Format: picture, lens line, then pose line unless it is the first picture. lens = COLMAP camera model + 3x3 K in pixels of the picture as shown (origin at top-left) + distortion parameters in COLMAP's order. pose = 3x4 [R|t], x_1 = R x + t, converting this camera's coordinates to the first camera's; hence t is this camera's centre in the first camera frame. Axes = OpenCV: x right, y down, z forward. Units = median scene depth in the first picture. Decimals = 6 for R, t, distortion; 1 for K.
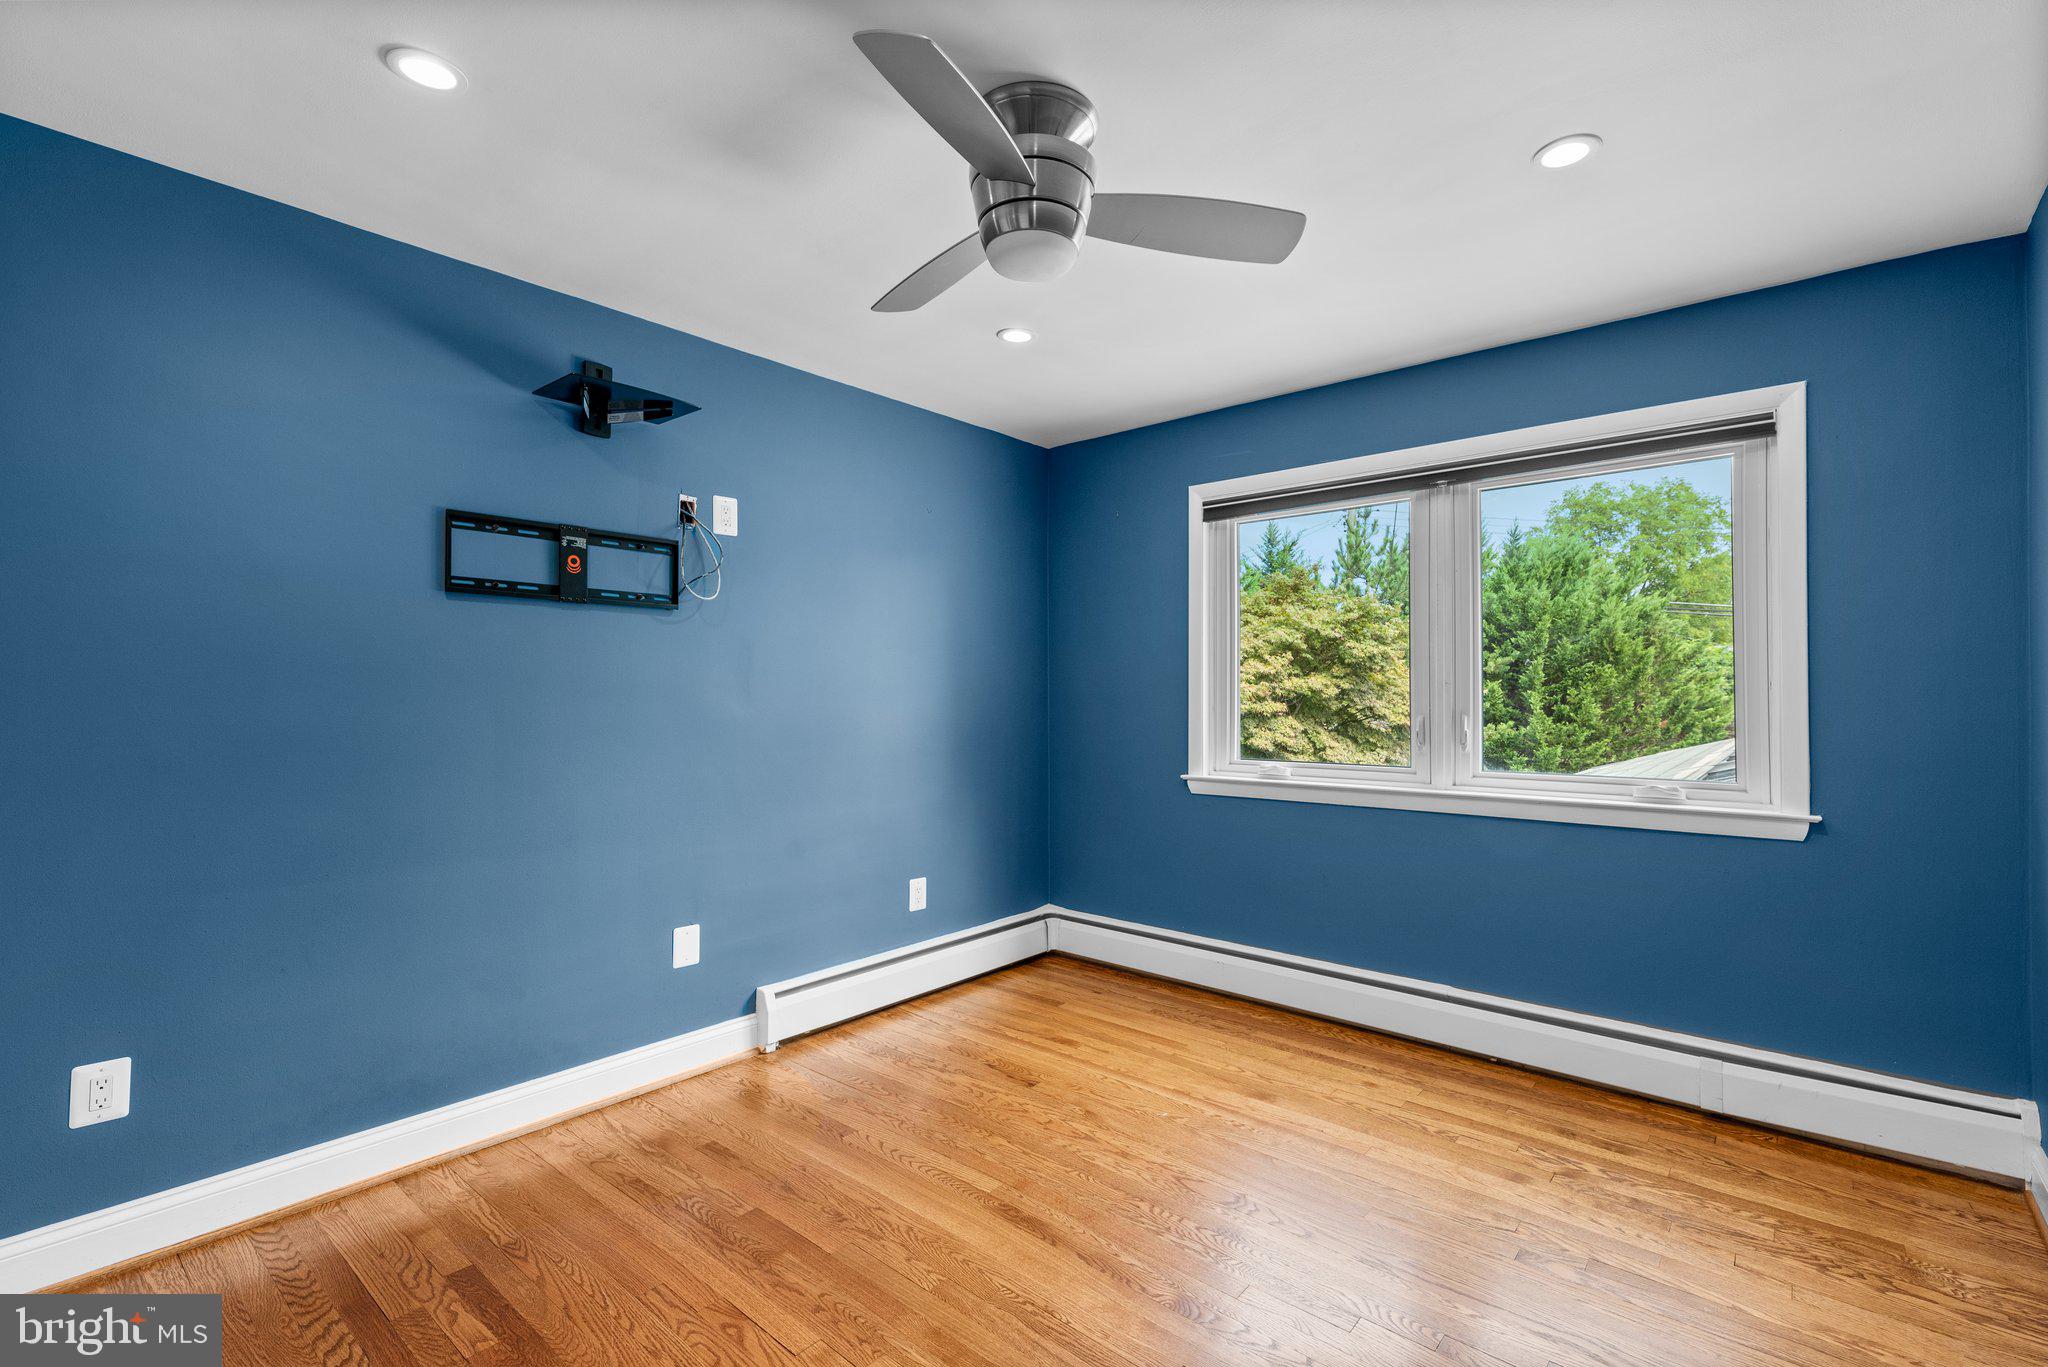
lens RADIAL K [[919.2, 0, 1030.4], [0, 919.2, 685.6], [0, 0, 1]] dist [0.004021, 0.001138]
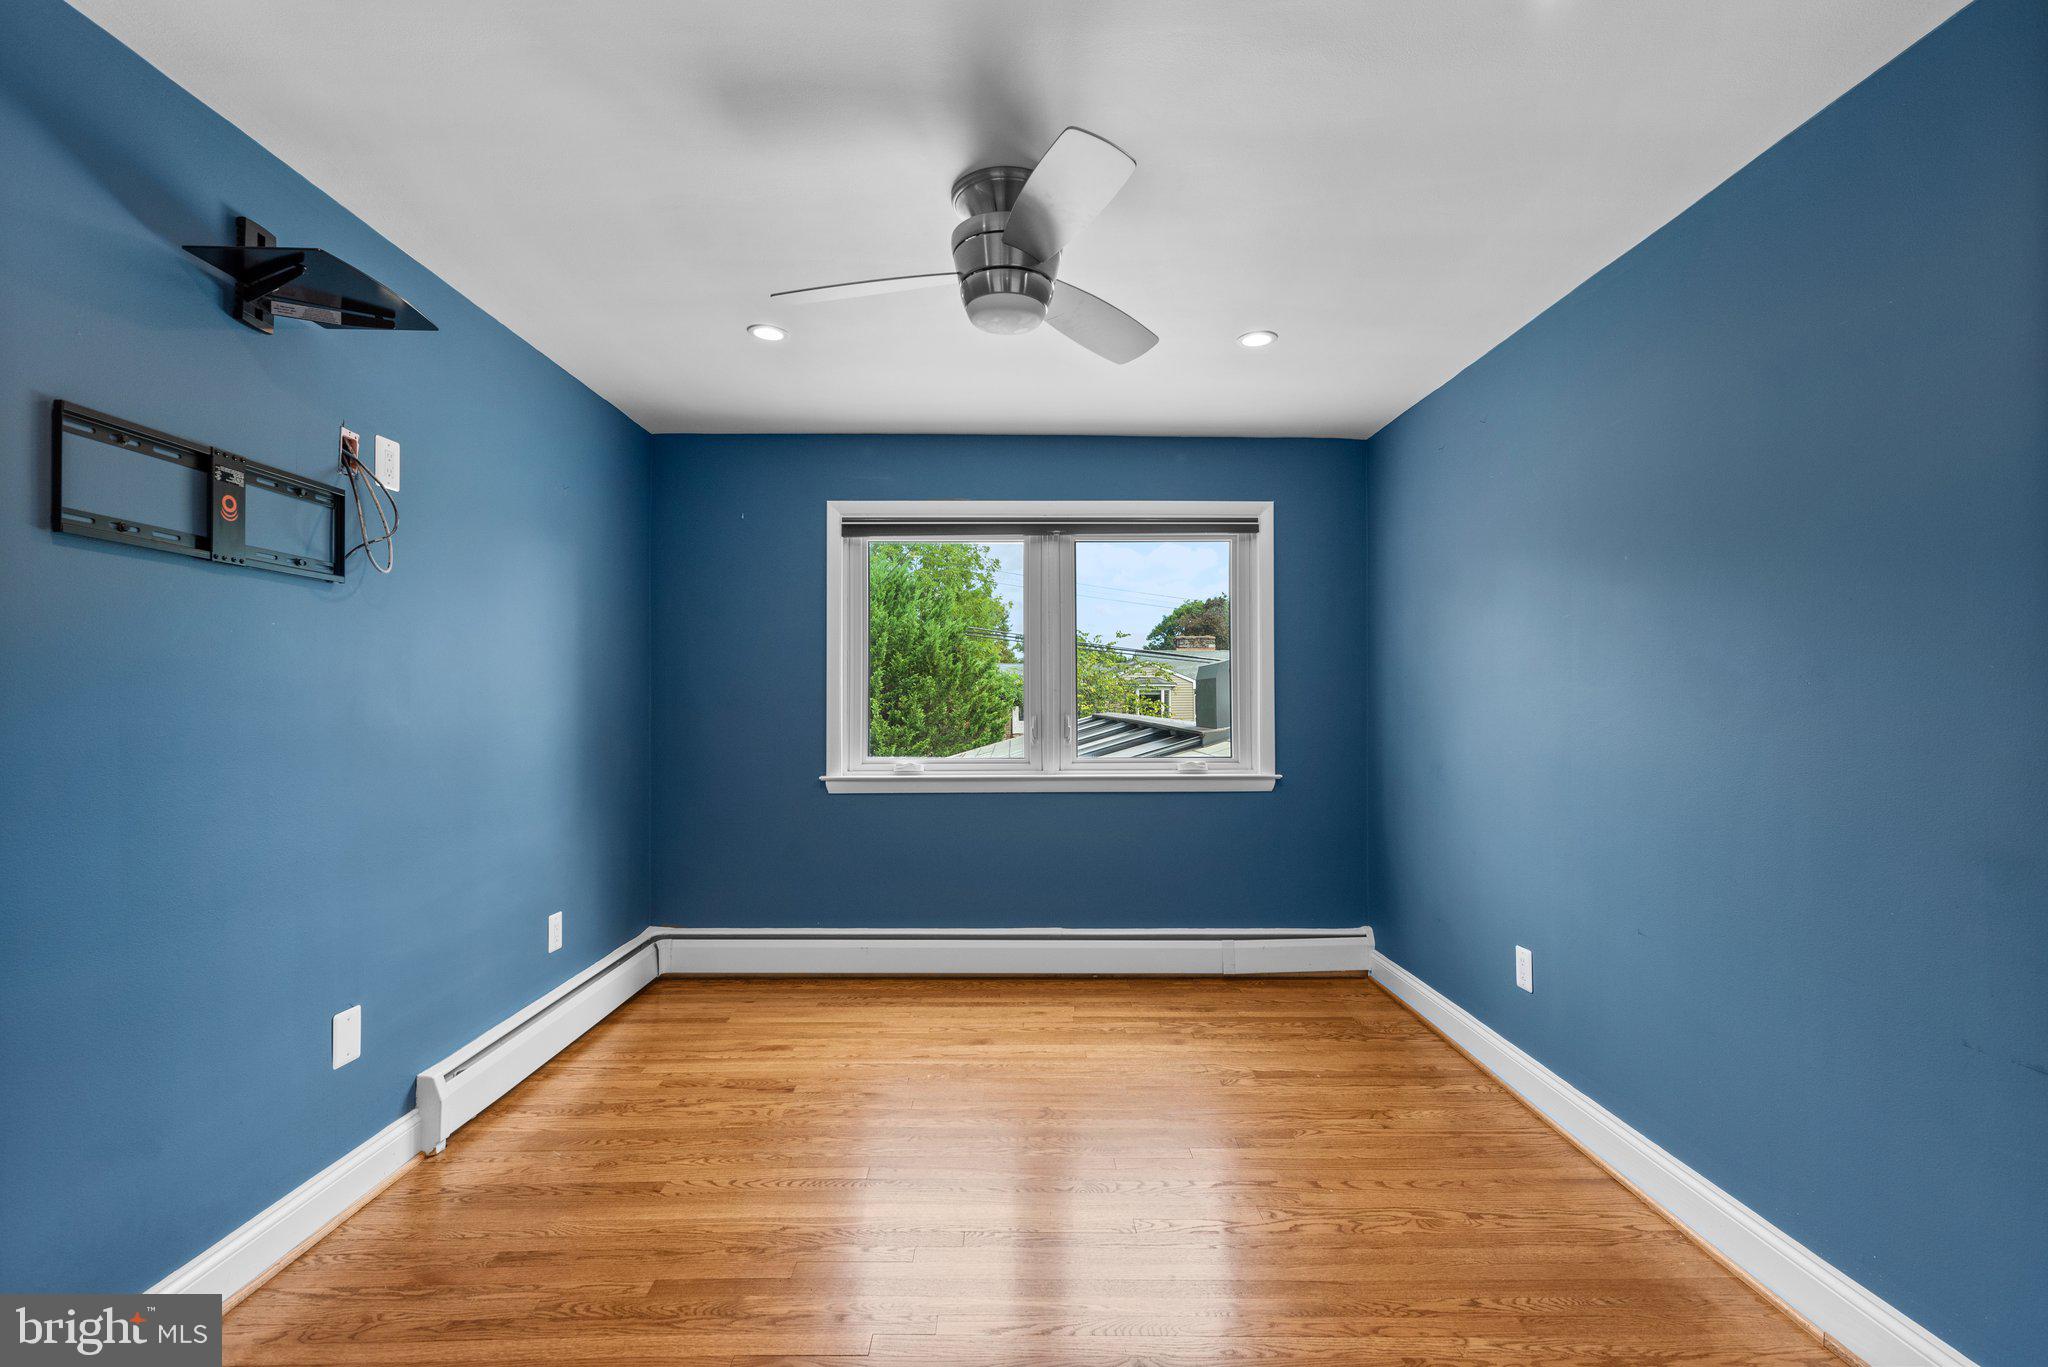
lens RADIAL K [[919.2, 0, 1039.8], [0, 919.2, 690.5], [0, 0, 1]] dist [0.004021, 0.001138]
pose [[0.748428, 0.006865, 0.663181, -0.451264], [-0.005214, 0.999976, -0.004468, 0.004089], [-0.663196, -0.000114, 0.748446, 0.071769]]
